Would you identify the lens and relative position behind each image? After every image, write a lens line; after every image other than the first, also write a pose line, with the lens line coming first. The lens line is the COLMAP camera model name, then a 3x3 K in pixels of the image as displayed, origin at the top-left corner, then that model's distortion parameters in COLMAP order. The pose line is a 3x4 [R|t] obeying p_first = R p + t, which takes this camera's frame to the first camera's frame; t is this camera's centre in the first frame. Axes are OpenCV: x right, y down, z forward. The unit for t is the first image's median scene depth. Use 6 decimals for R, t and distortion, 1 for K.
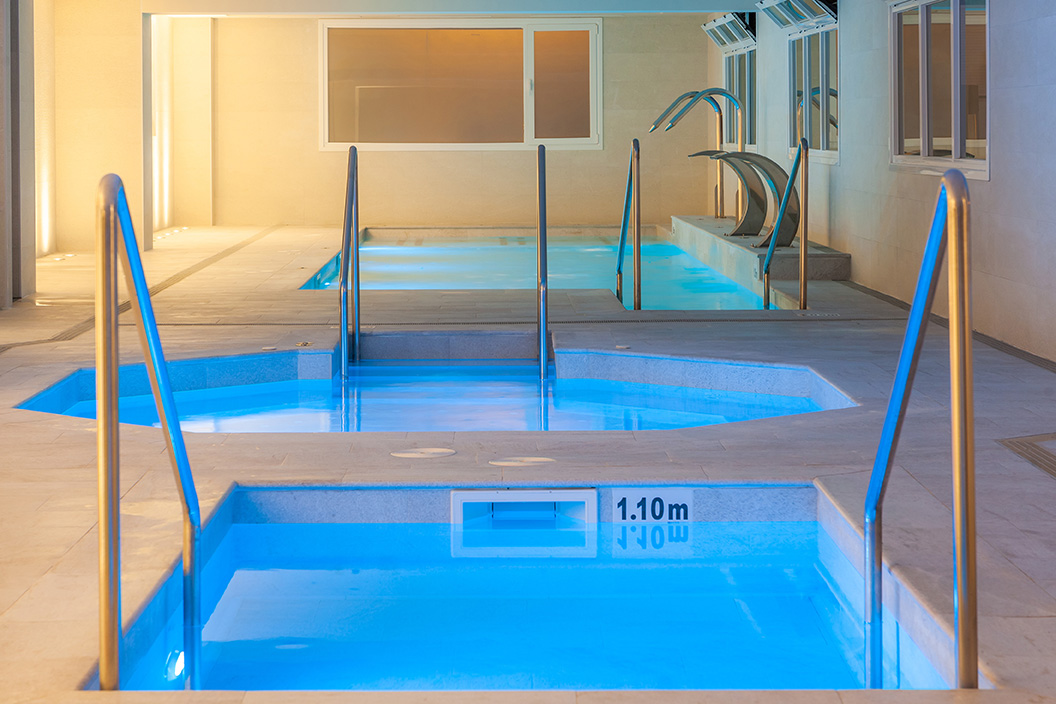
lens RADIAL K [[2463.3, 0, 528.0], [0, 2463.3, 352.0], [0, 0, 1]] dist [-0.085701, 0.295744]
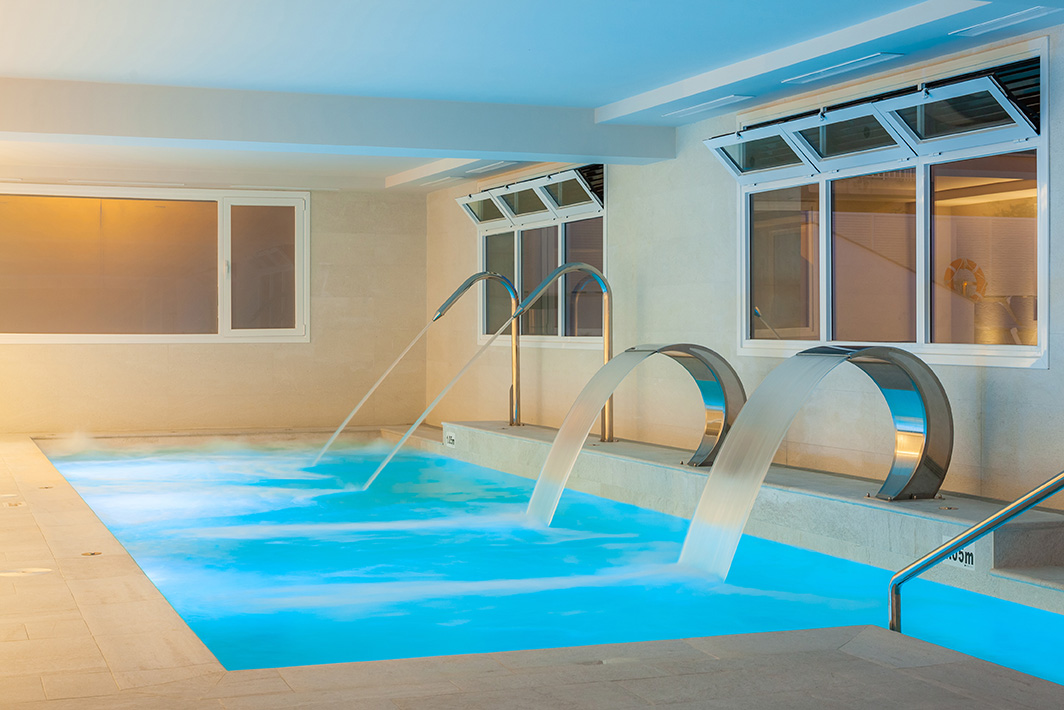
lens RADIAL K [[1724.6, 0, 532.0], [0, 1724.6, 355.0], [0, 0, 1]] dist [-0.103223, 0.032973]
pose [[0.952330, -0.001641, 0.305066, -0.063692], [0.024422, 0.997186, -0.070874, -0.025585], [-0.304091, 0.074946, 0.949690, 0.312173]]
